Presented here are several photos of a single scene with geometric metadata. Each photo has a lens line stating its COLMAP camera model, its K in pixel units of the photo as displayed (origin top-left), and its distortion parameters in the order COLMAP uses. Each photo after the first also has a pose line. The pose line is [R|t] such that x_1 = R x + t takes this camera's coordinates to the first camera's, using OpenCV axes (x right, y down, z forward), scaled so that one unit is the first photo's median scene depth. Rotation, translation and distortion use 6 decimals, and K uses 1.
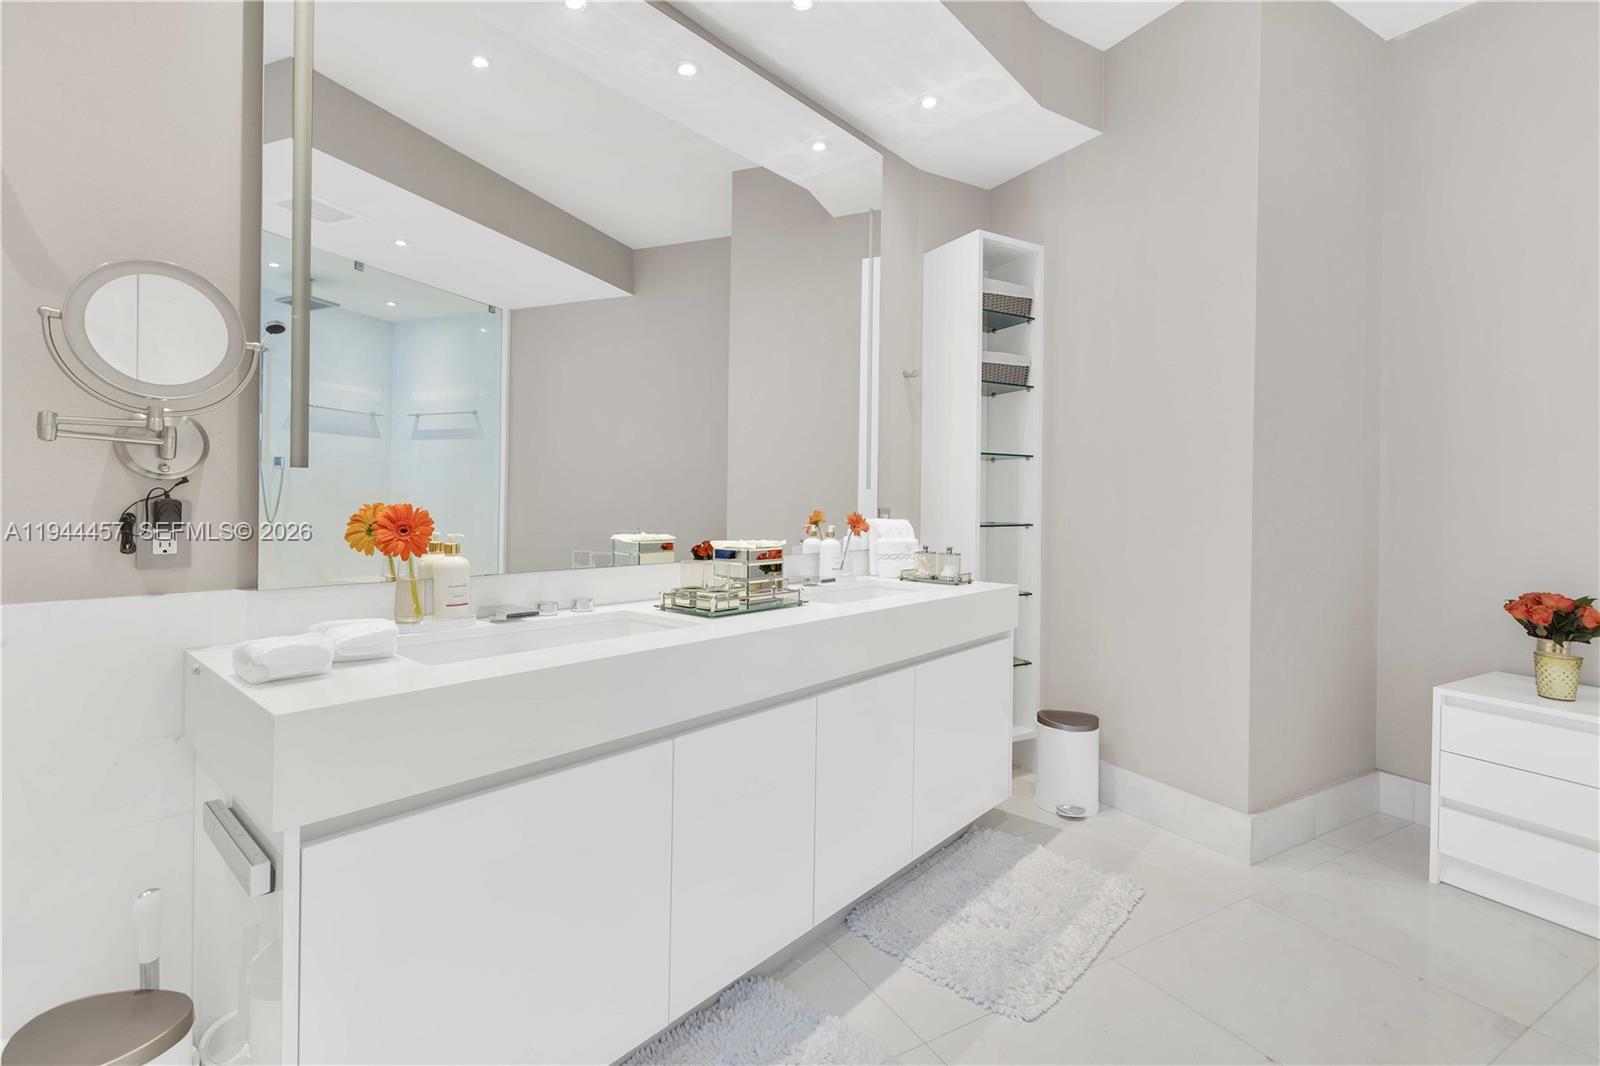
lens RADIAL K [[721.9, 0, 798.4], [0, 721.9, 504.3], [0, 0, 1]] dist [-0.001290, -0.000226]
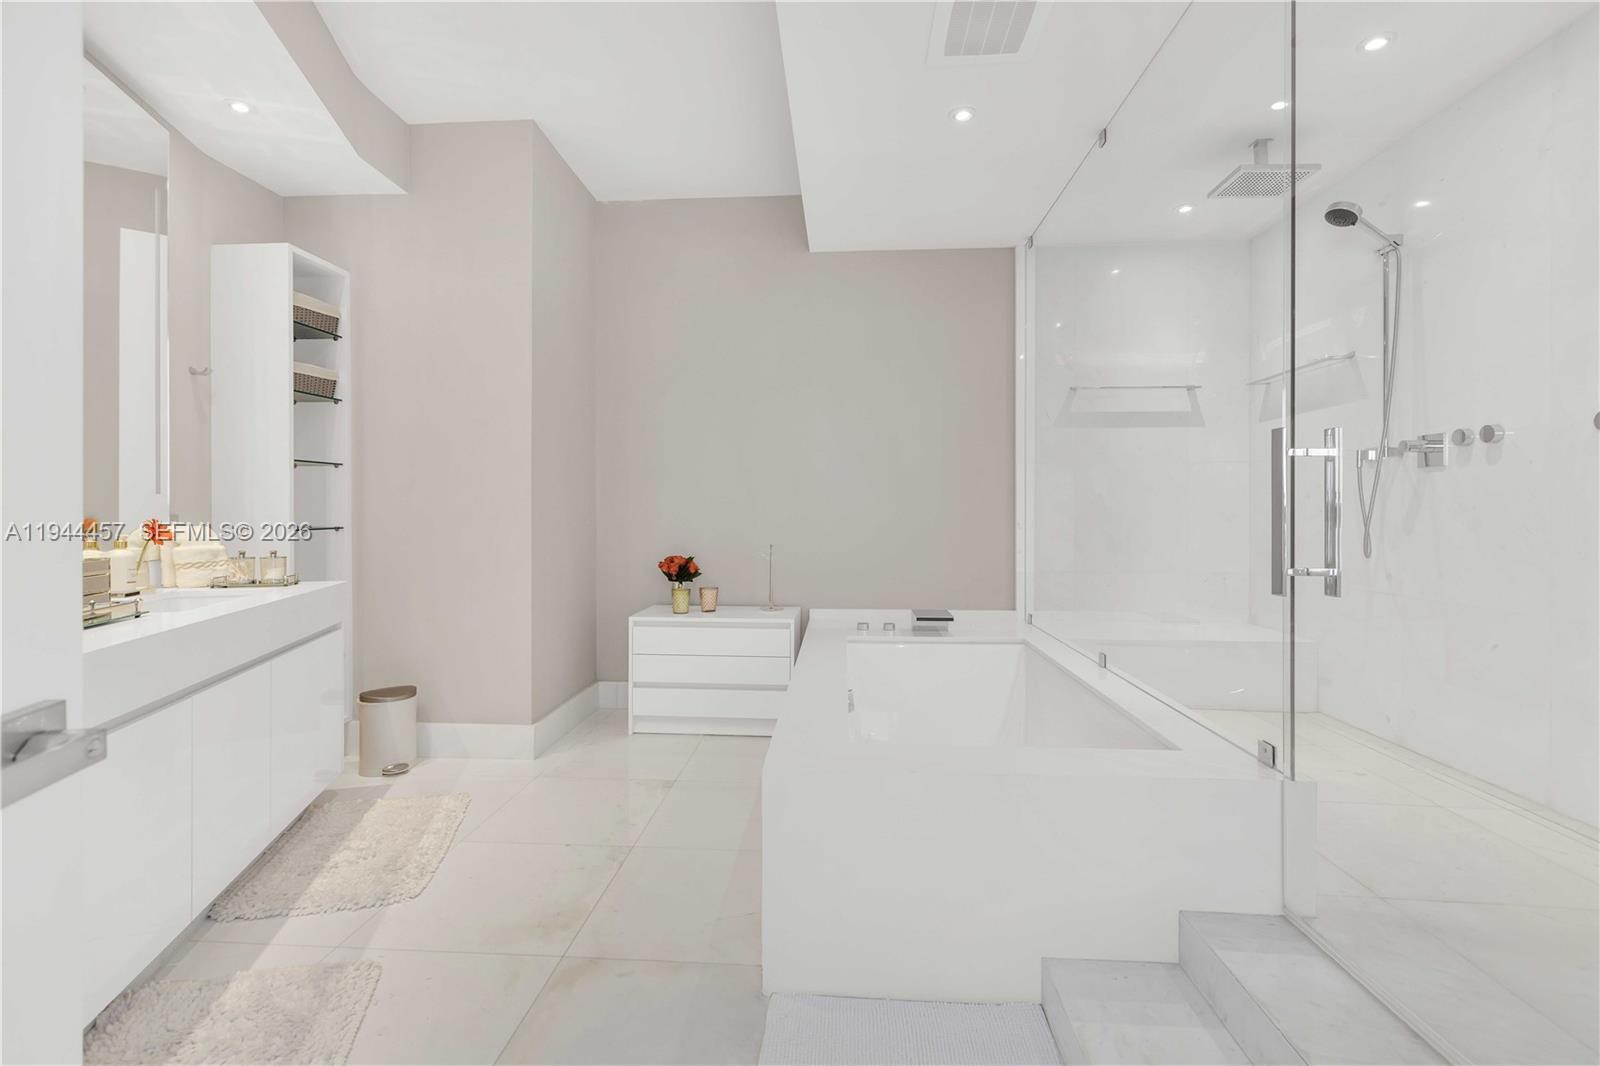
lens RADIAL K [[721.9, 0, 798.4], [0, 721.9, 504.3], [0, 0, 1]] dist [-0.001290, -0.000226]
pose [[0.550070, -0.007096, 0.835088, -0.246619], [0.009816, 0.999950, 0.002031, -0.002152], [-0.835061, 0.007080, 0.550112, -0.202996]]
